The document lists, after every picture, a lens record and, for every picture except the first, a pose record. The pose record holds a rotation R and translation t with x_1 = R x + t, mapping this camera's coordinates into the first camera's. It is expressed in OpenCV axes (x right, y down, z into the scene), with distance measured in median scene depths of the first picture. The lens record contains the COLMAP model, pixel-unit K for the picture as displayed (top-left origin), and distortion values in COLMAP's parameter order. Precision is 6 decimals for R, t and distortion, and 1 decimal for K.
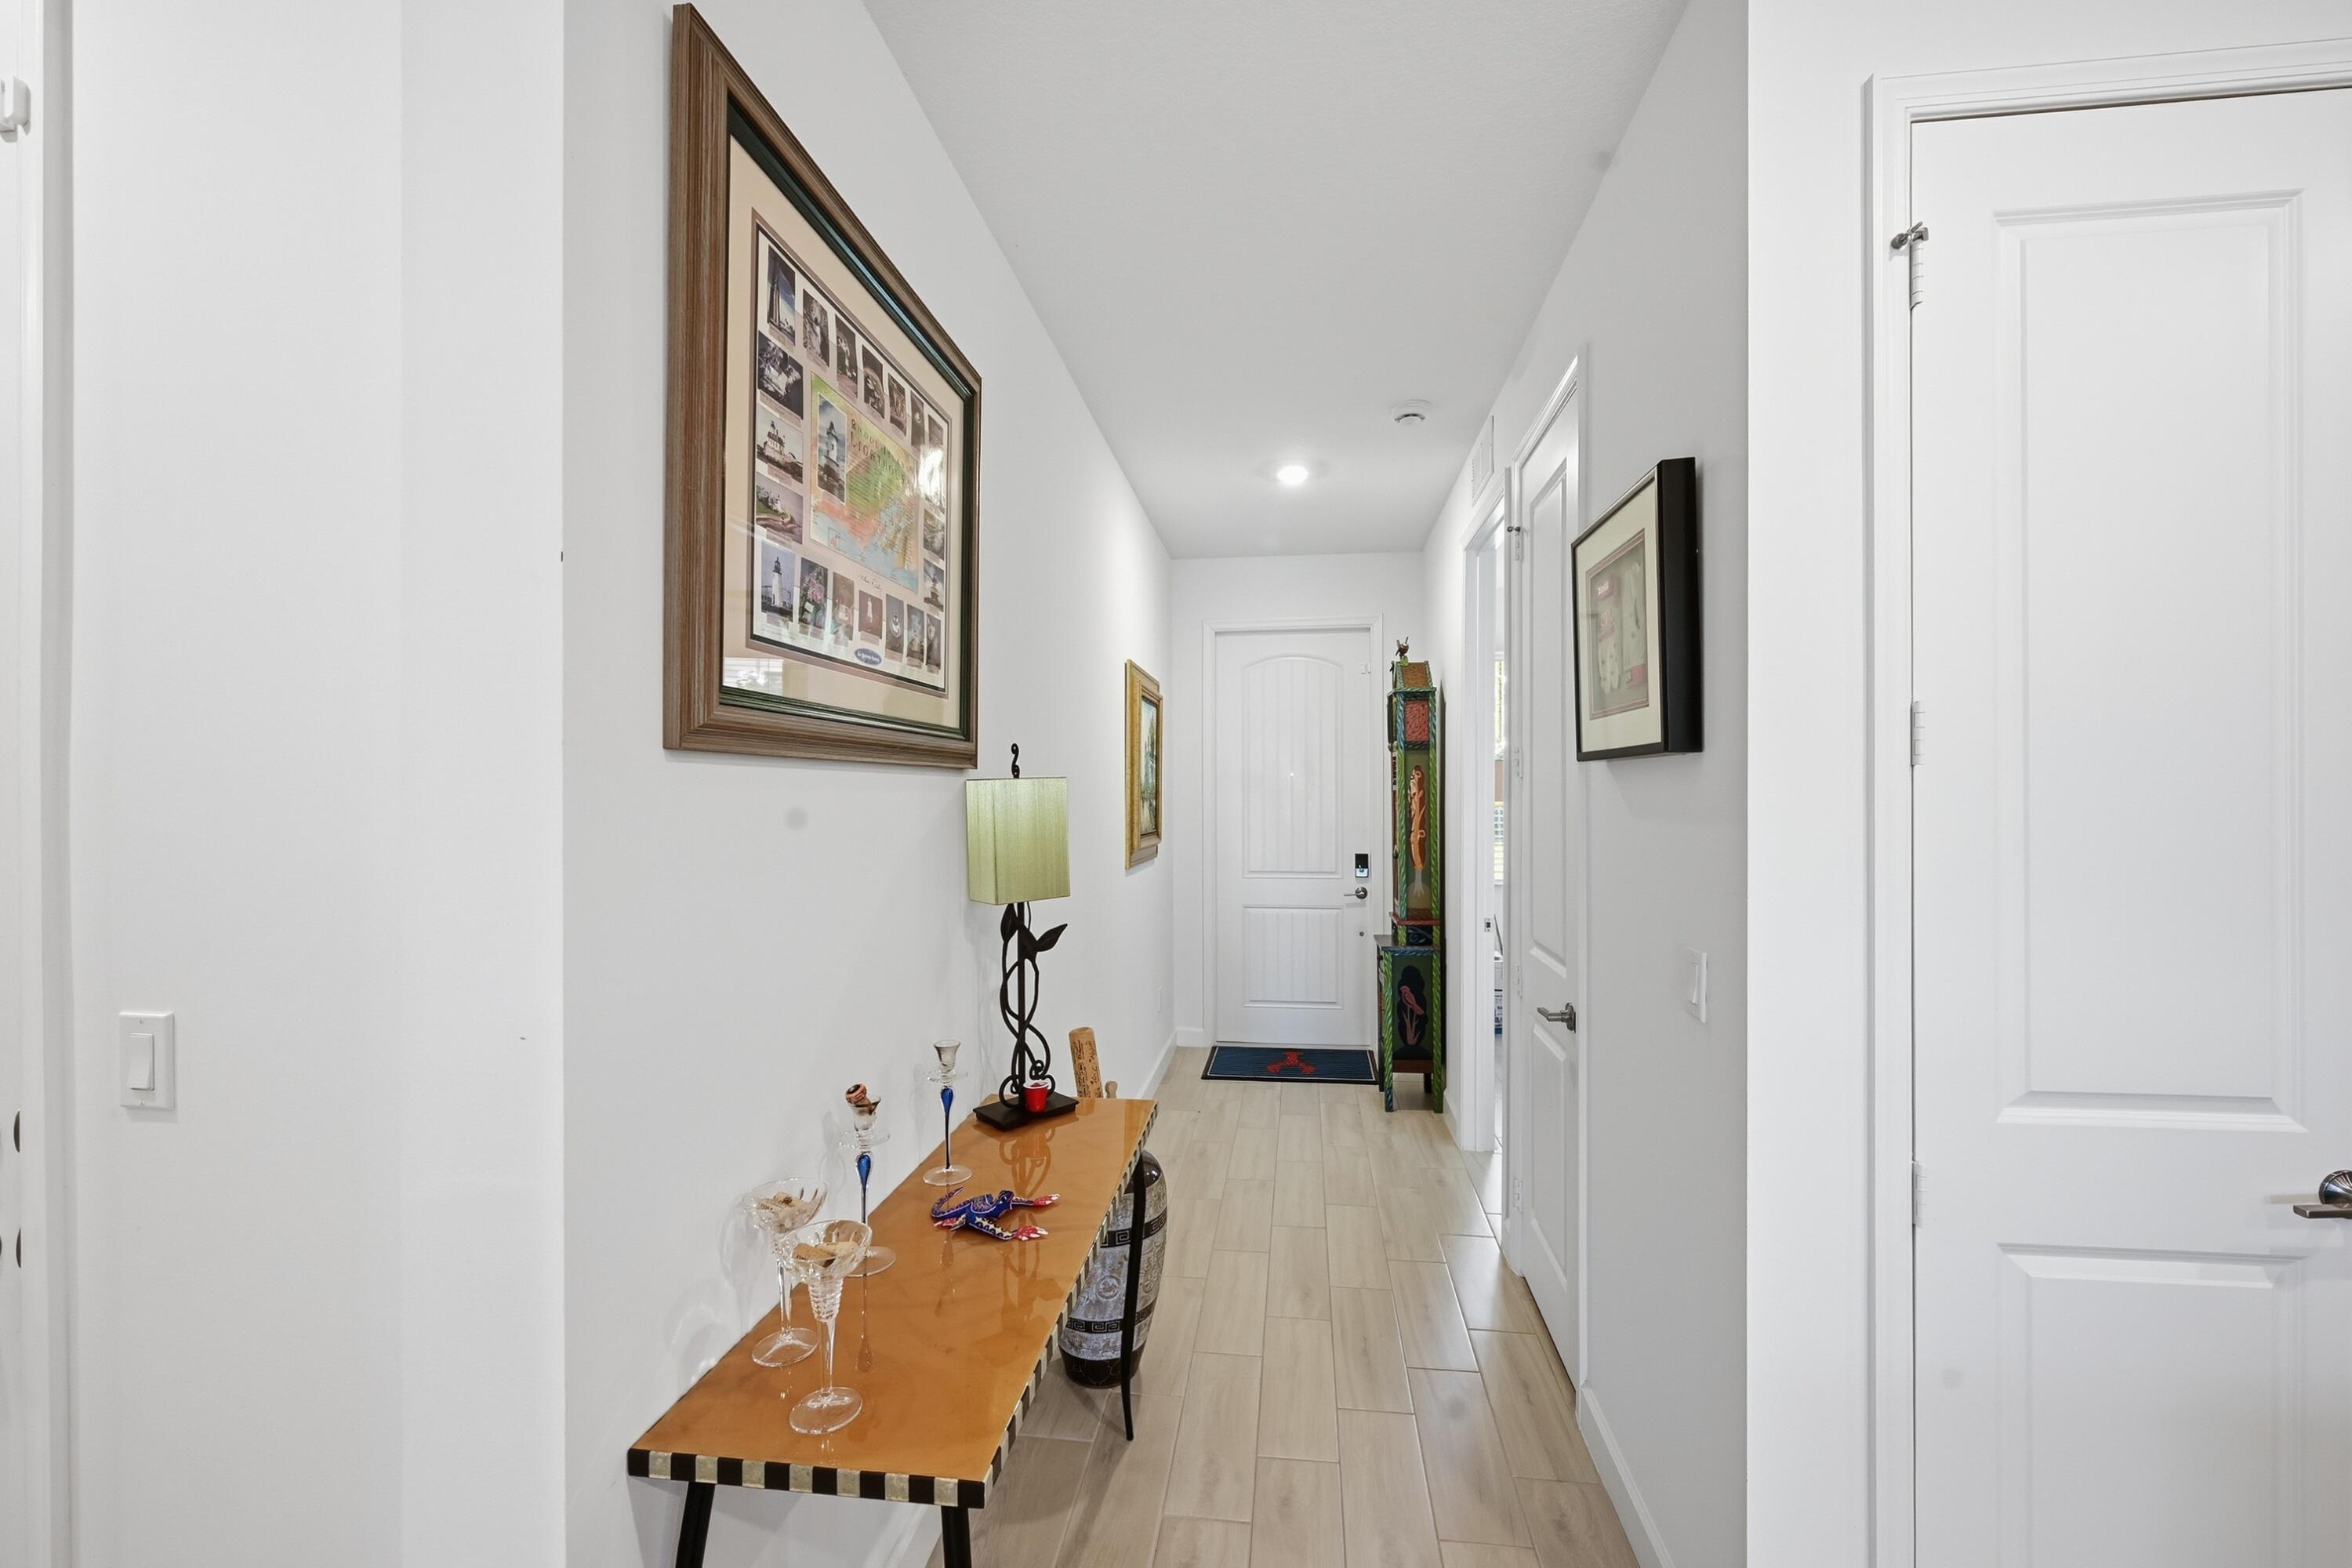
lens RADIAL K [[933.0, 0, 1187.5], [0, 933.0, 796.0], [0, 0, 1]] dist [-0.001283, -0.000022]
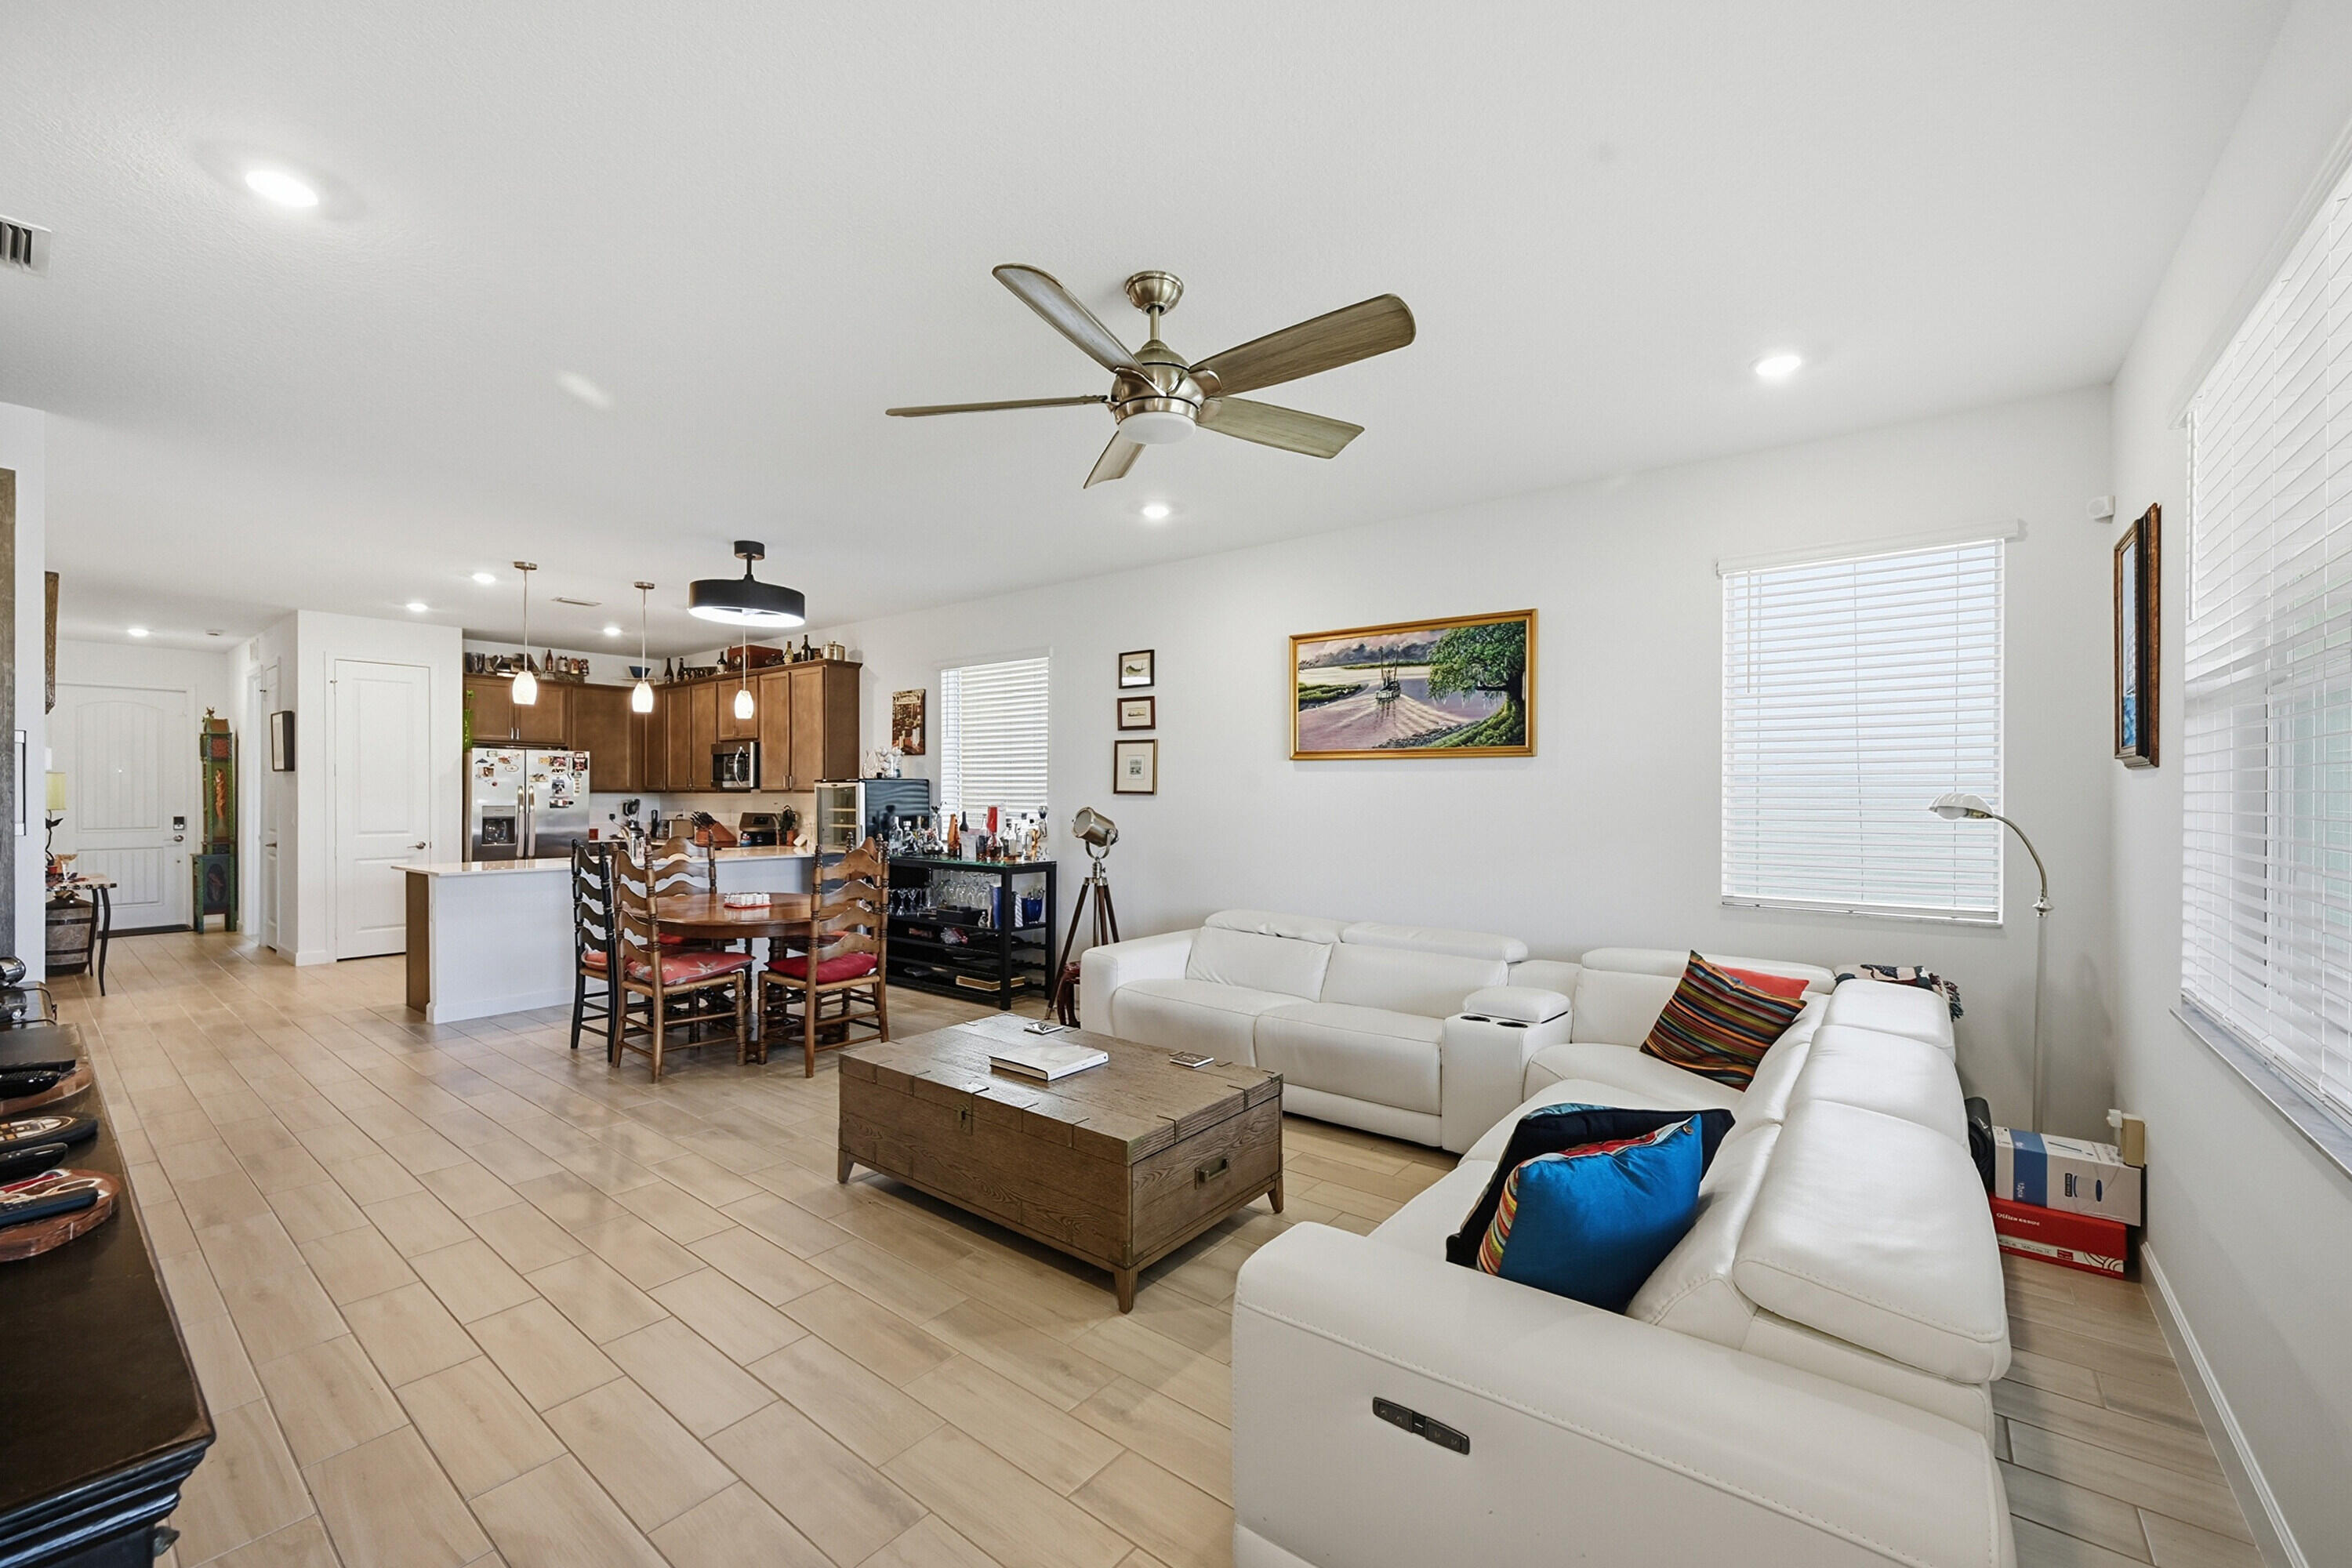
lens RADIAL K [[939.9, 0, 1175.1], [0, 939.9, 797.8], [0, 0, 1]] dist [-0.001241, -0.000117]
pose [[0.521707, 0.001304, 0.853123, -0.462027], [0.000294, 0.999998, -0.001709, 0.038756], [-0.853124, 0.001143, 0.521706, -2.059576]]
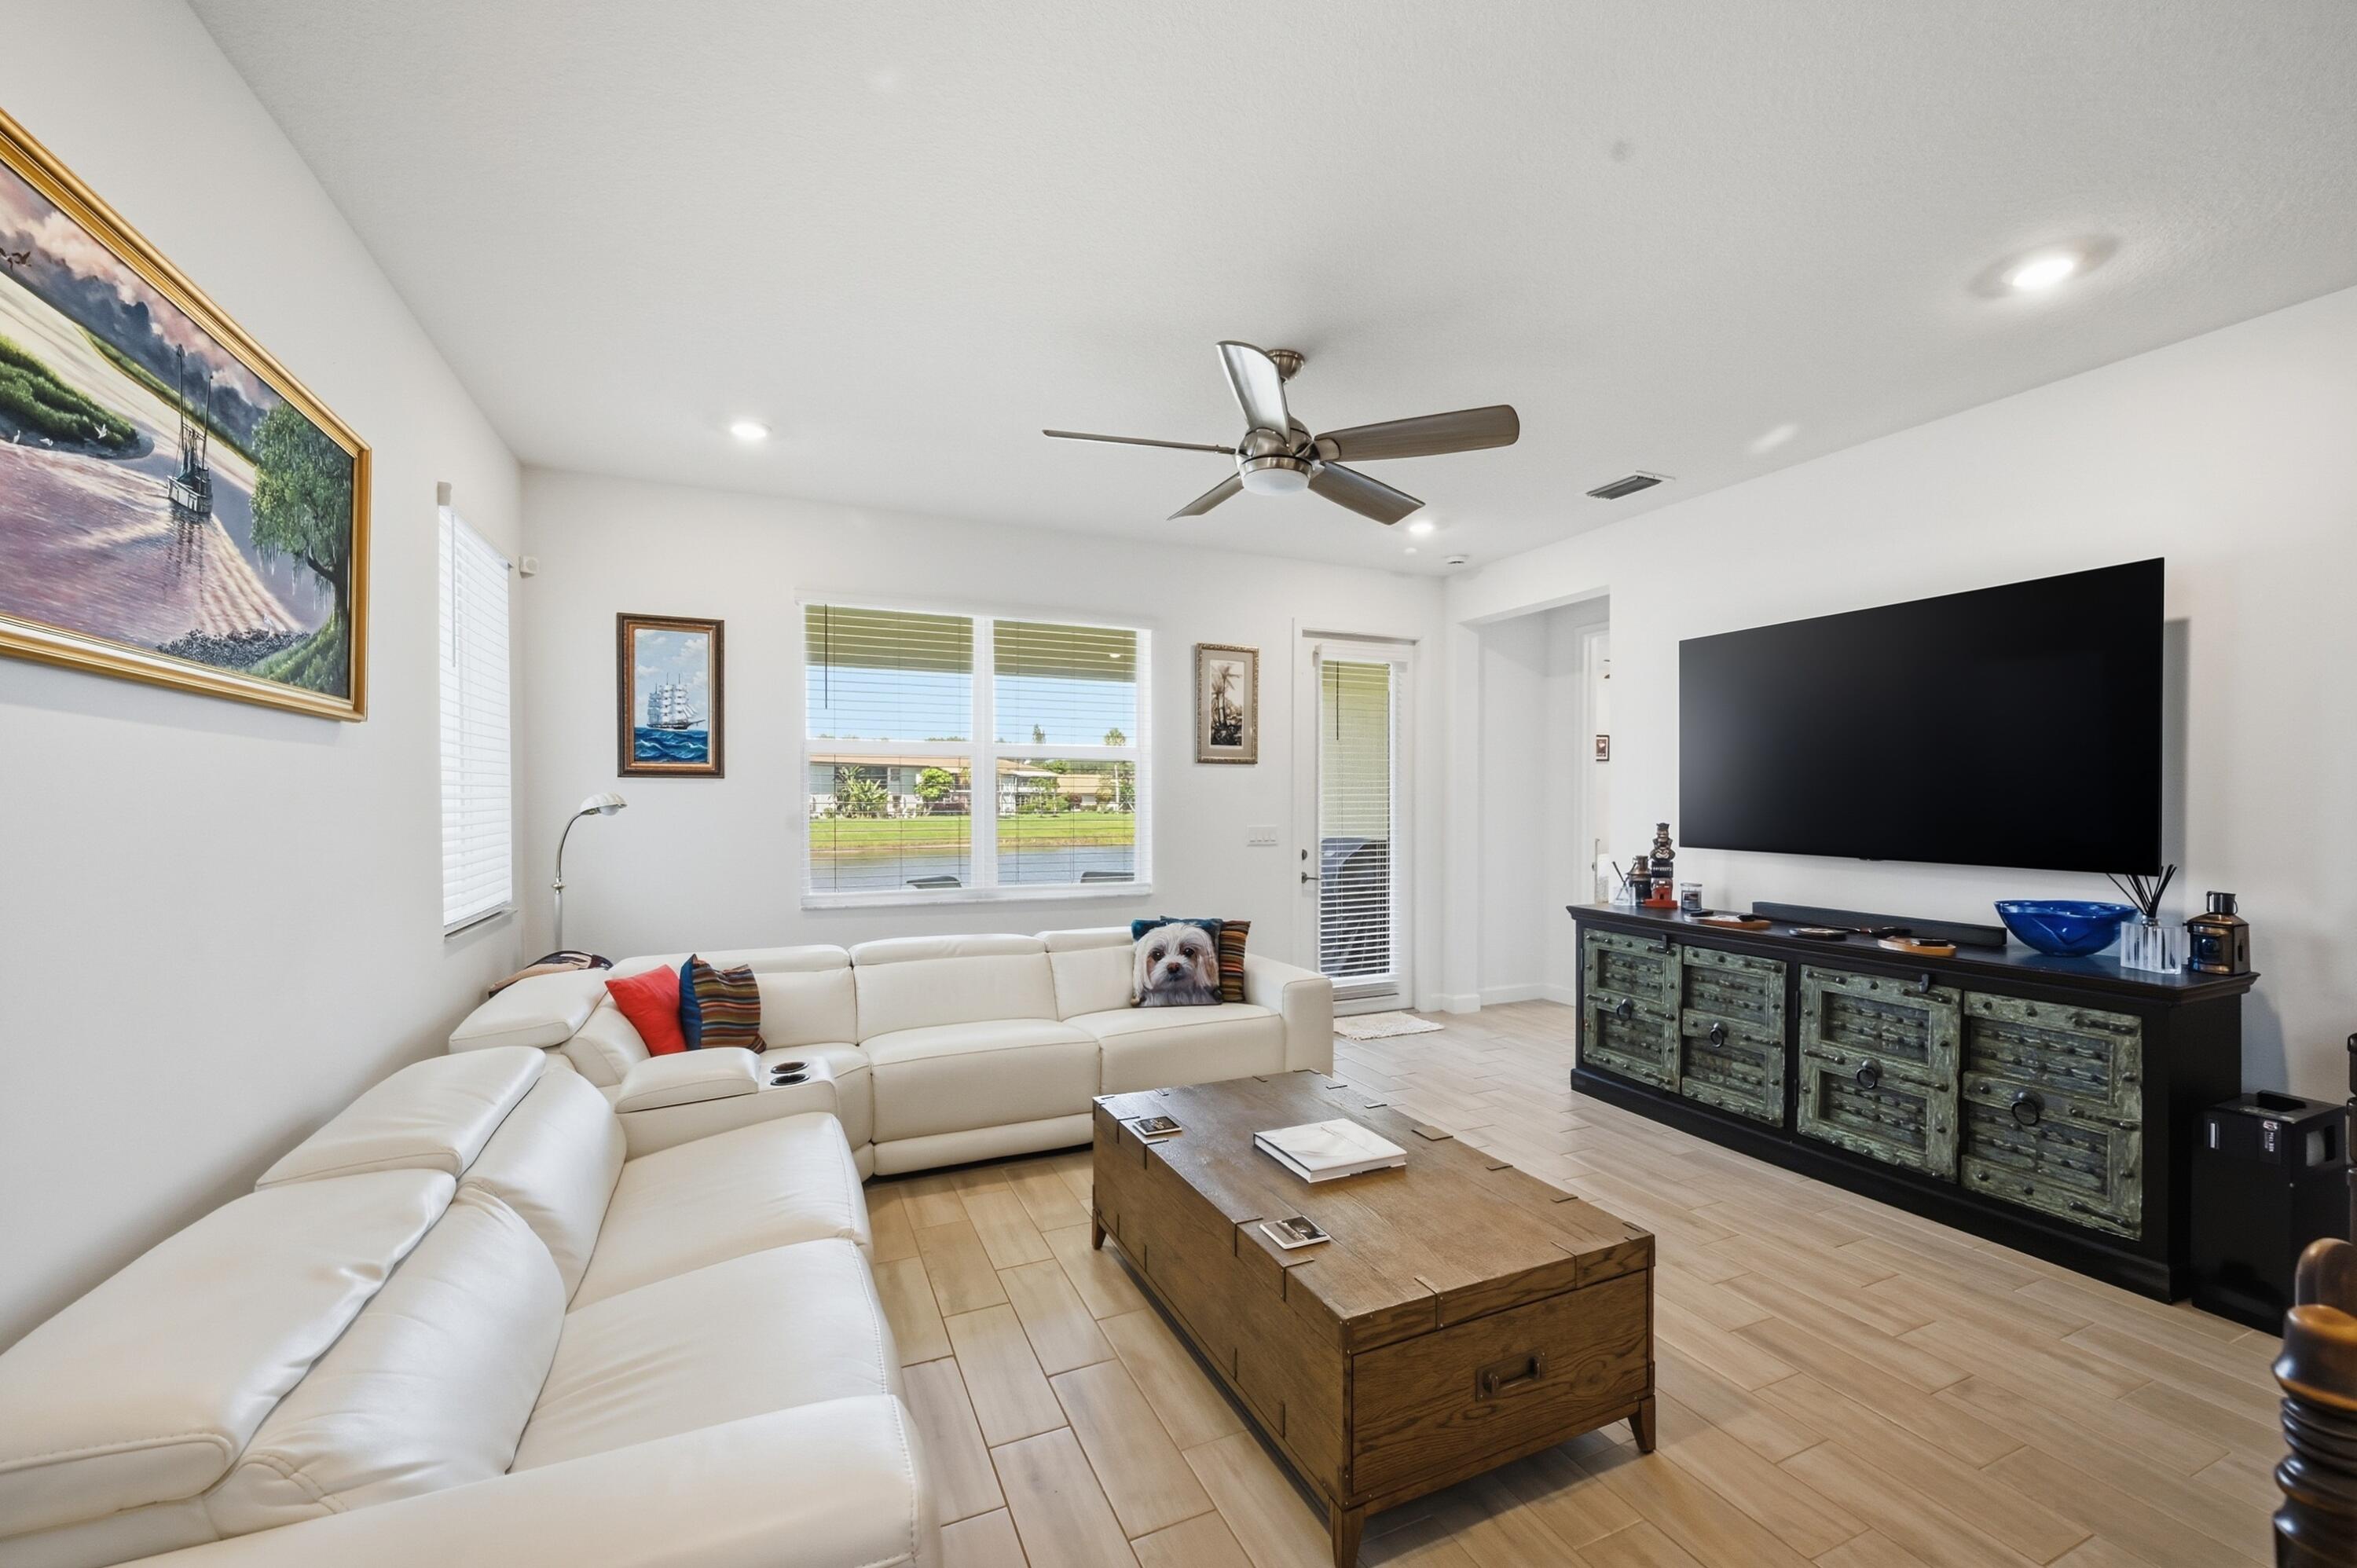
lens RADIAL K [[947.1, 0, 1193.9], [0, 947.1, 805.1], [0, 0, 1]] dist [0.000570, 0.000117]
pose [[-0.850248, 0.007335, -0.526332, 0.537995], [-0.000643, 0.999888, 0.014974, 0.030333], [0.526383, 0.013071, -0.850147, -1.101087]]
